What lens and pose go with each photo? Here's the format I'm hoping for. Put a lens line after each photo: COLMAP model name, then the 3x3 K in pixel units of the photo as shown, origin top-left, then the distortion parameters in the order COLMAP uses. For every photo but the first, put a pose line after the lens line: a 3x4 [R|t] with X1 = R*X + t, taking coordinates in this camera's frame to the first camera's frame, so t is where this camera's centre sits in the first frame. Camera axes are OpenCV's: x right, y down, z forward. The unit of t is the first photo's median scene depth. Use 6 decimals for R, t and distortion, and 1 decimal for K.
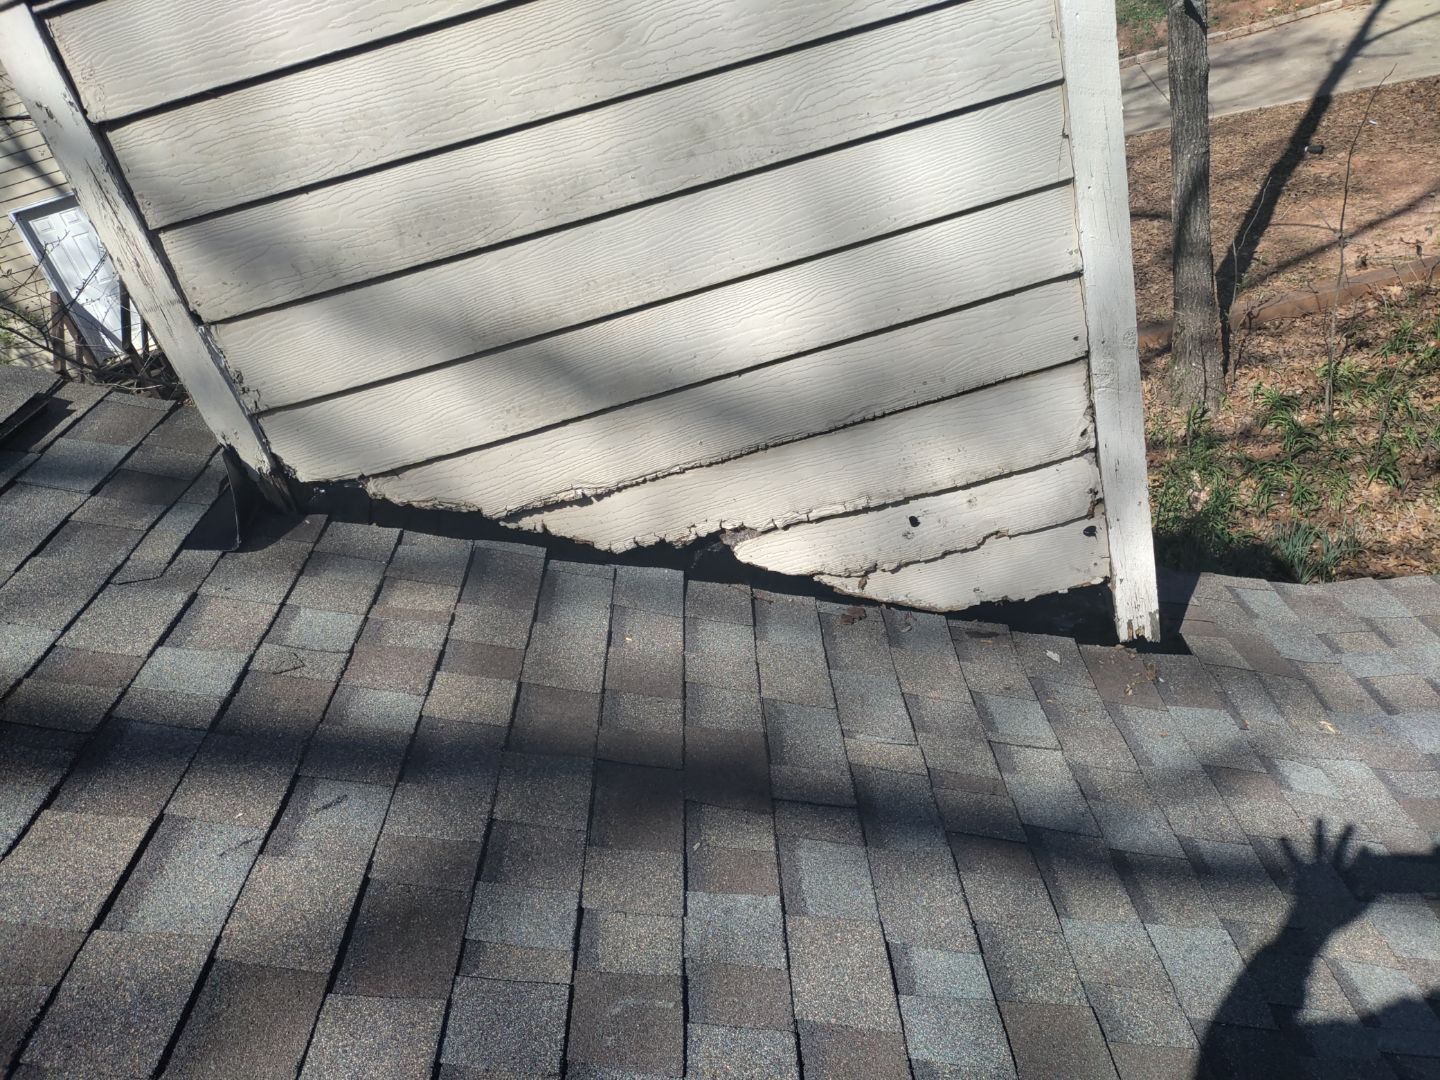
lens RADIAL K [[1051.2, 0, 692.2], [0, 1051.2, 548.4], [0, 0, 1]] dist [0.070598, -0.089056]
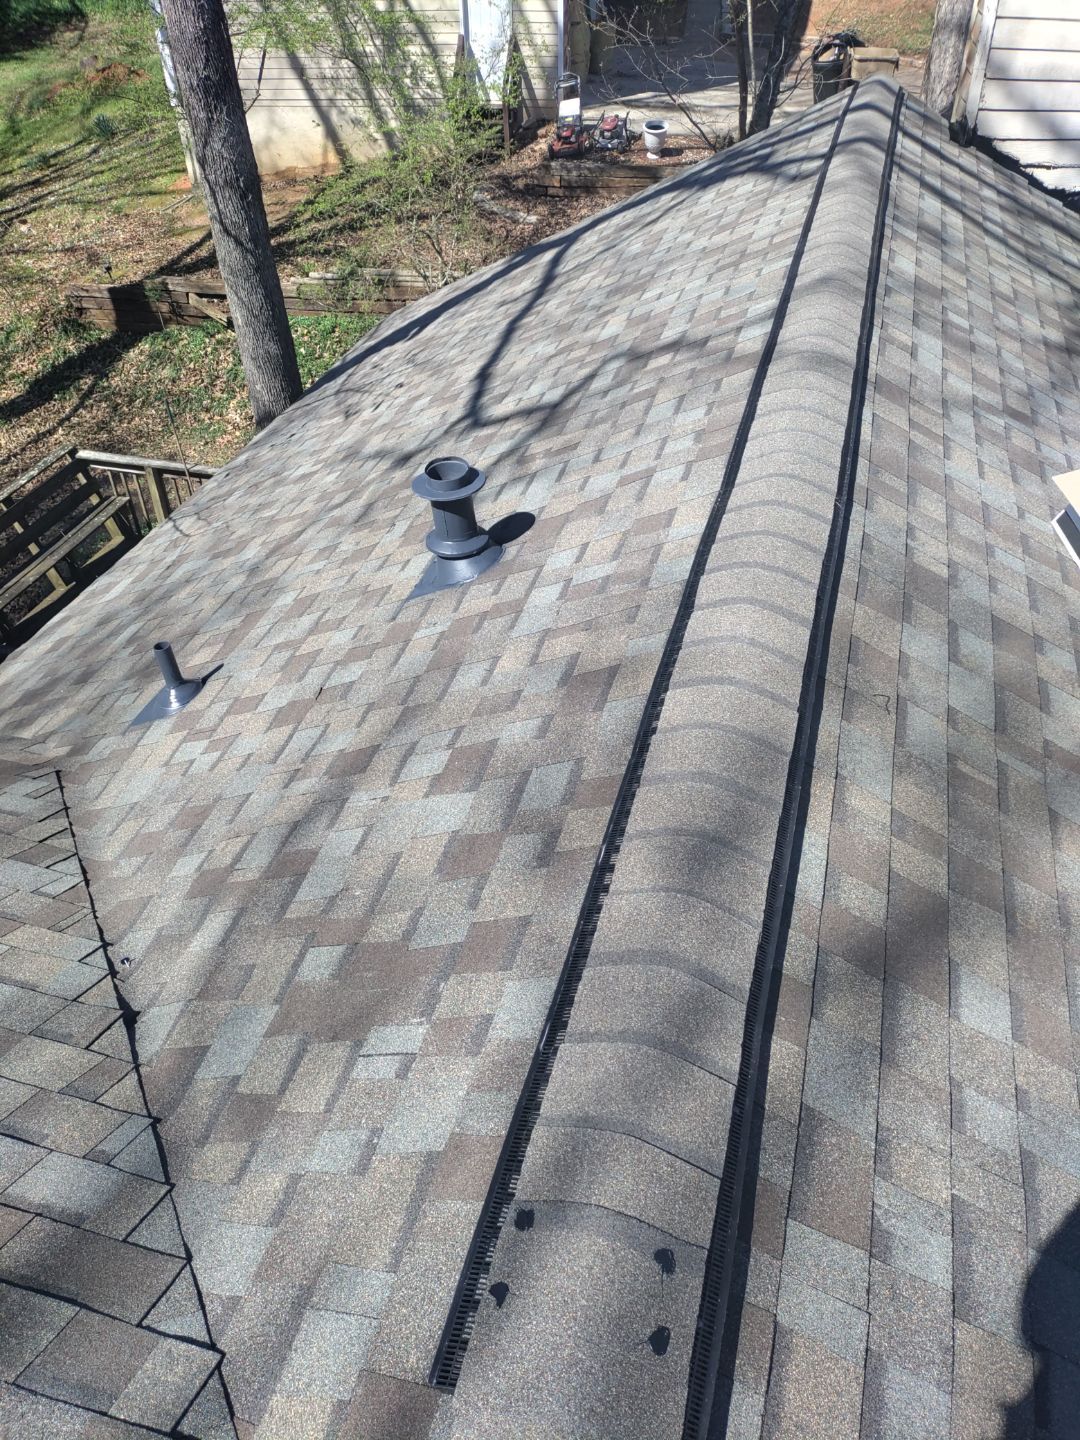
lens RADIAL K [[1051.2, 0, 540.0], [0, 1051.2, 720.0], [0, 0, 1]] dist [0.070598, -0.089056]
pose [[0.933446, 0.353902, -0.058585, -0.801606], [-0.333414, 0.916203, 0.222278, 1.368347], [0.132340, -0.187951, 0.973222, -2.894104]]
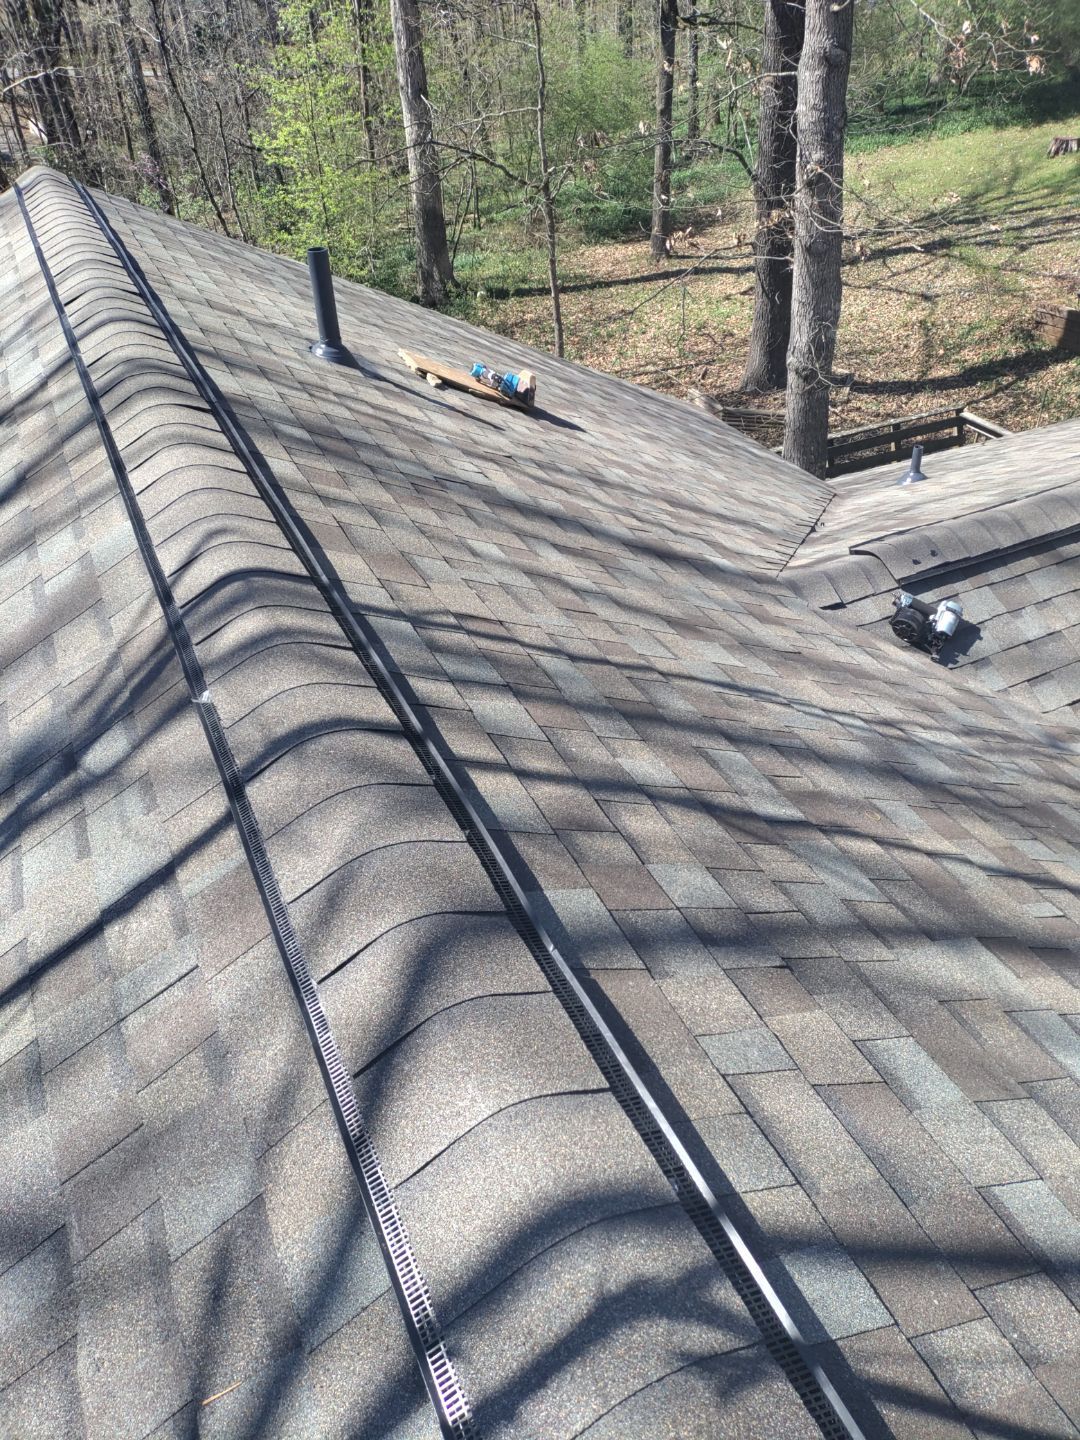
lens RADIAL K [[1045.0, 0, 540.0], [0, 1045.0, 720.0], [0, 0, 1]] dist [0.056545, -0.074246]
pose [[0.409200, 0.720449, -0.559919, 0.411893], [-0.513872, 0.689038, 0.511040, 1.381512], [0.753983, 0.078609, 0.652173, -4.160728]]
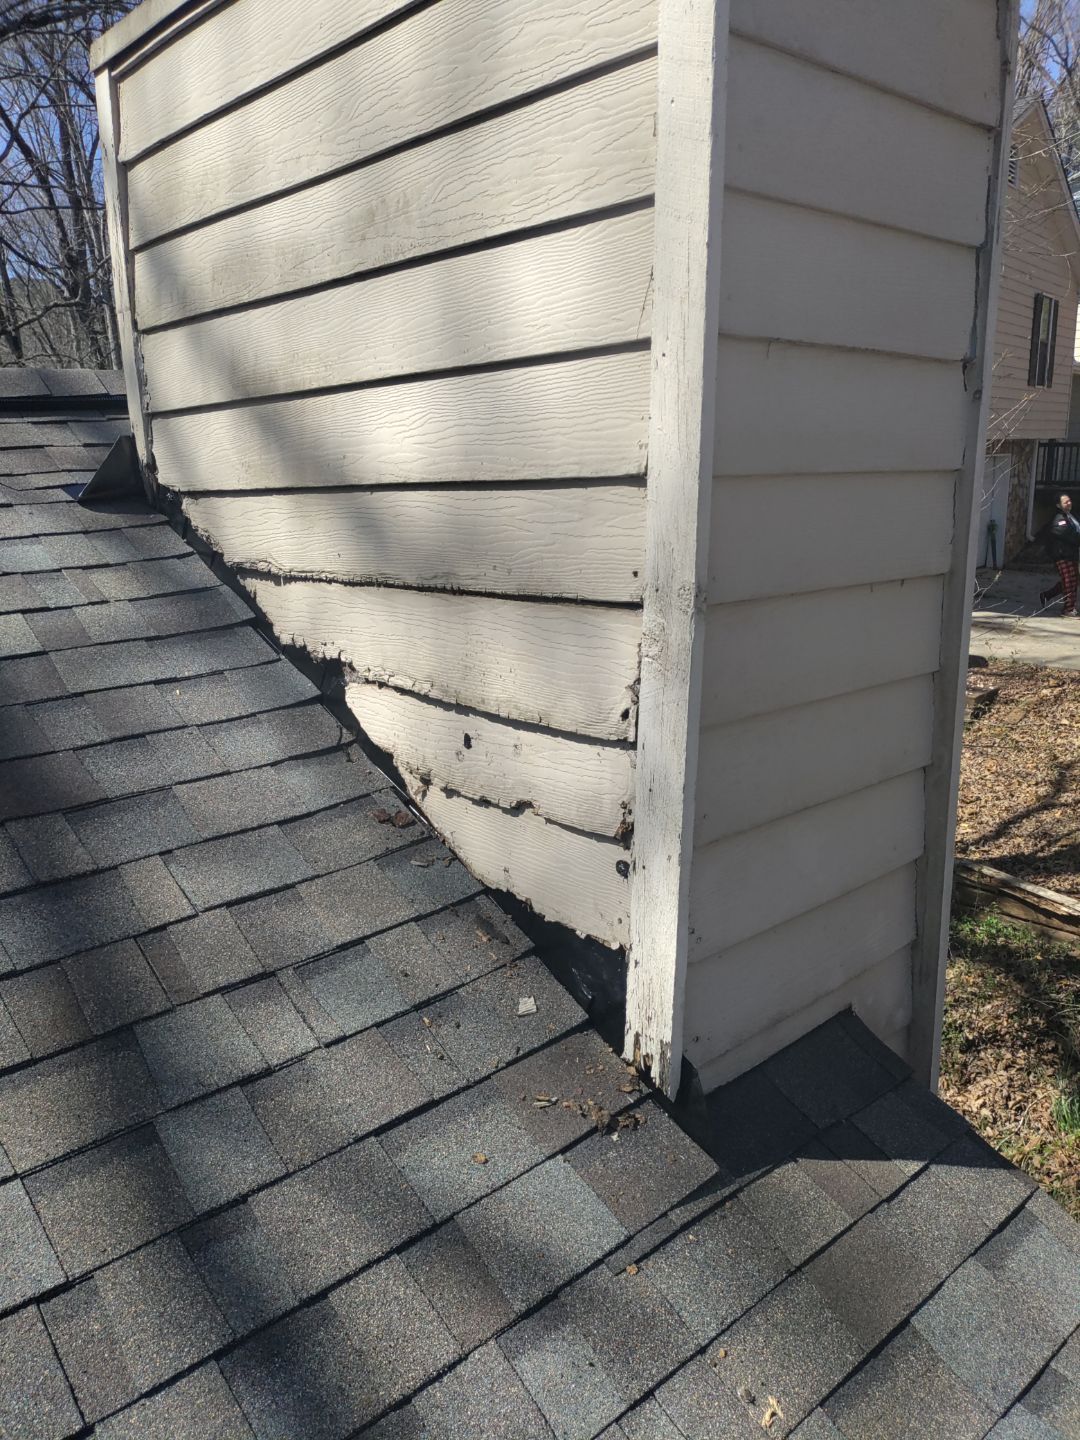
lens RADIAL K [[1051.2, 0, 540.0], [0, 1051.2, 720.0], [0, 0, 1]] dist [0.070598, -0.089056]
pose [[0.620429, 0.408462, -0.669497, 0.783278], [-0.502055, 0.862677, 0.061063, -0.117437], [0.602502, 0.298239, 0.740301, 0.445428]]
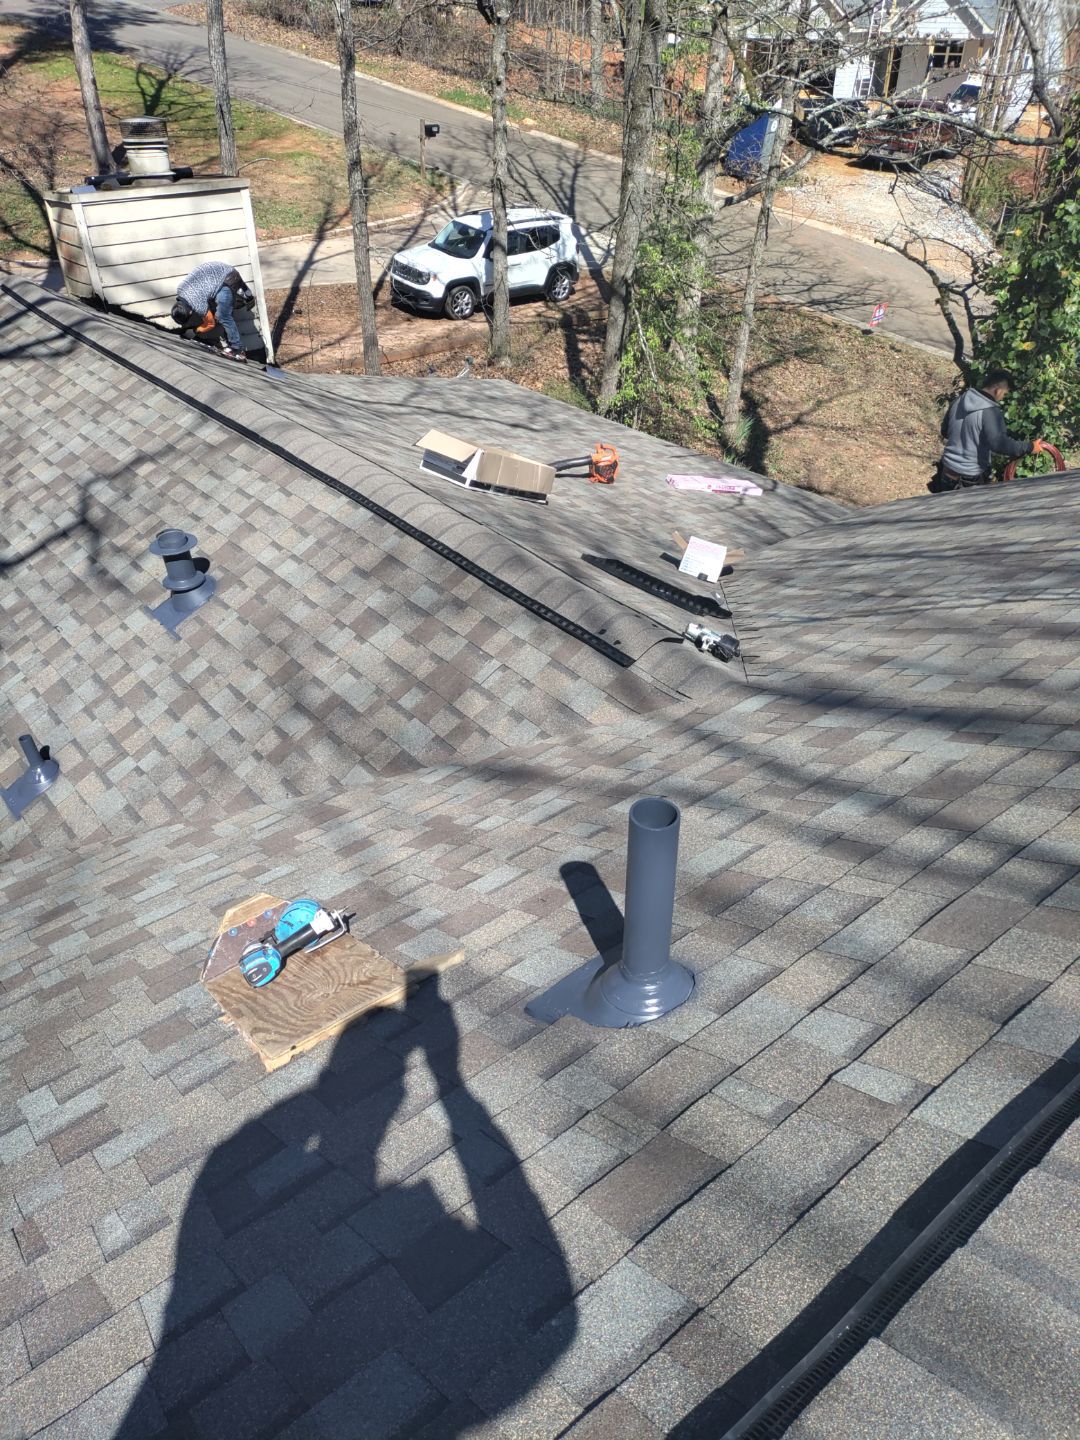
lens RADIAL K [[1045.0, 0, 540.0], [0, 1045.0, 720.0], [0, 0, 1]] dist [0.056545, -0.074246]
pose [[0.756635, -0.130414, 0.640700, -2.178068], [0.142173, 0.989276, 0.033466, 1.906543], [-0.638193, 0.065769, 0.767062, -3.786861]]
